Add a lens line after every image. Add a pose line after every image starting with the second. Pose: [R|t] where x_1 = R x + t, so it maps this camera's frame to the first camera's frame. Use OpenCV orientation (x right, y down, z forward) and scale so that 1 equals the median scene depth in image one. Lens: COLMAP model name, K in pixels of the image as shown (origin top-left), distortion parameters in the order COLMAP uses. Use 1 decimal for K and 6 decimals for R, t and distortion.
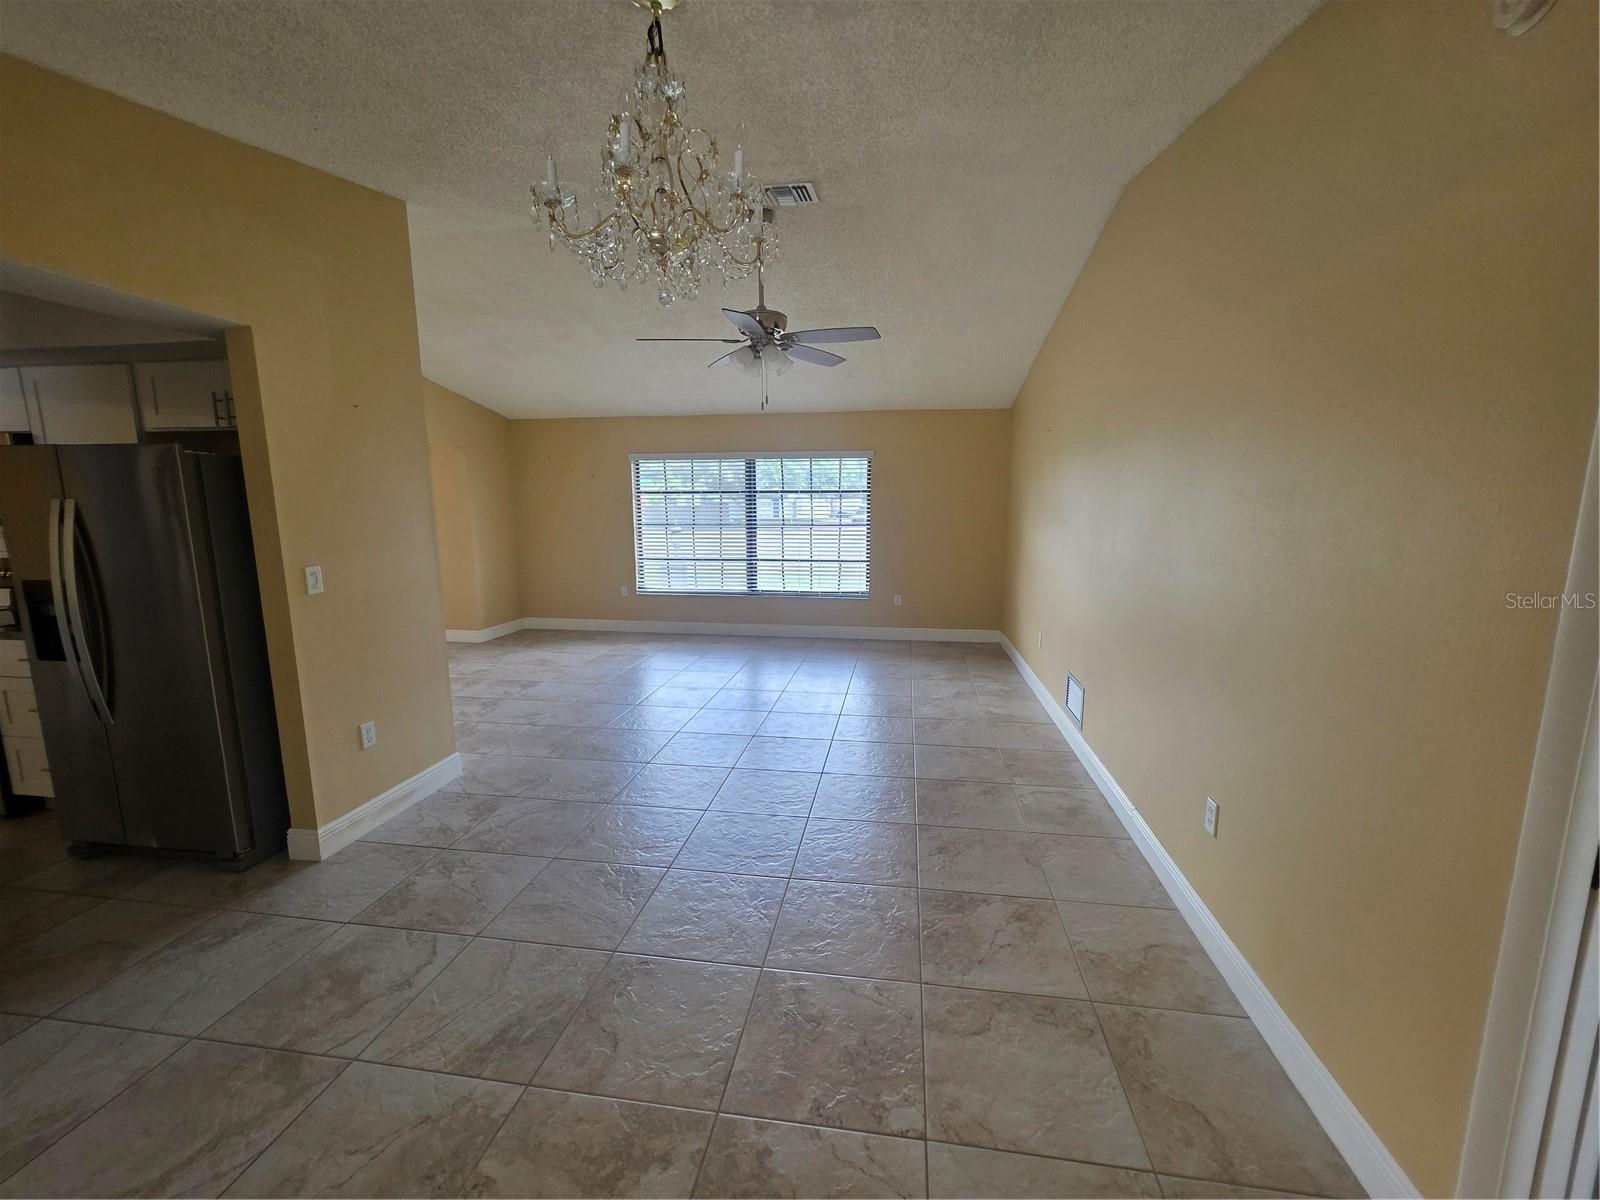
lens RADIAL K [[639.9, 0, 803.2], [0, 639.9, 604.2], [0, 0, 1]] dist [-0.000240, 0.000511]
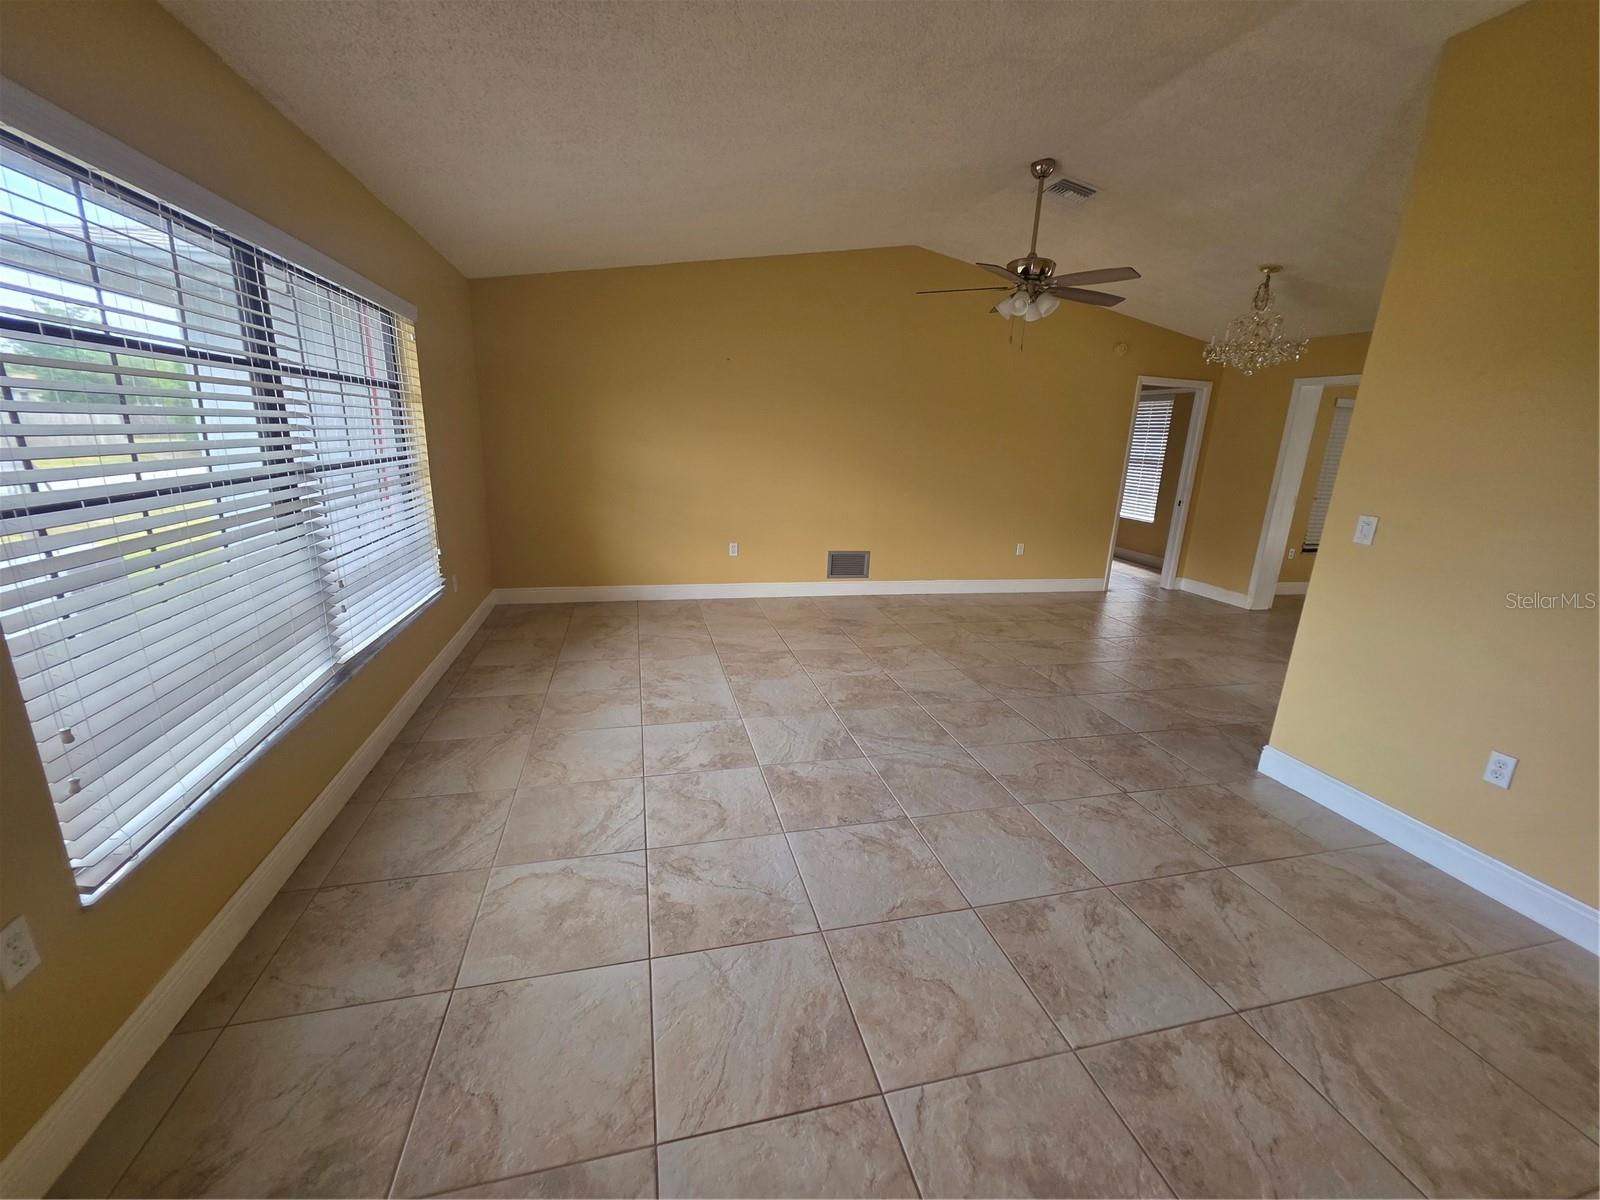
lens RADIAL K [[639.9, 0, 803.2], [0, 639.9, 604.2], [0, 0, 1]] dist [-0.000240, 0.000511]
pose [[-0.388833, -0.252227, 0.886110, -0.829619], [0.100726, 0.944392, 0.313016, -0.228950], [-0.915786, 0.210965, -0.341805, 1.496488]]
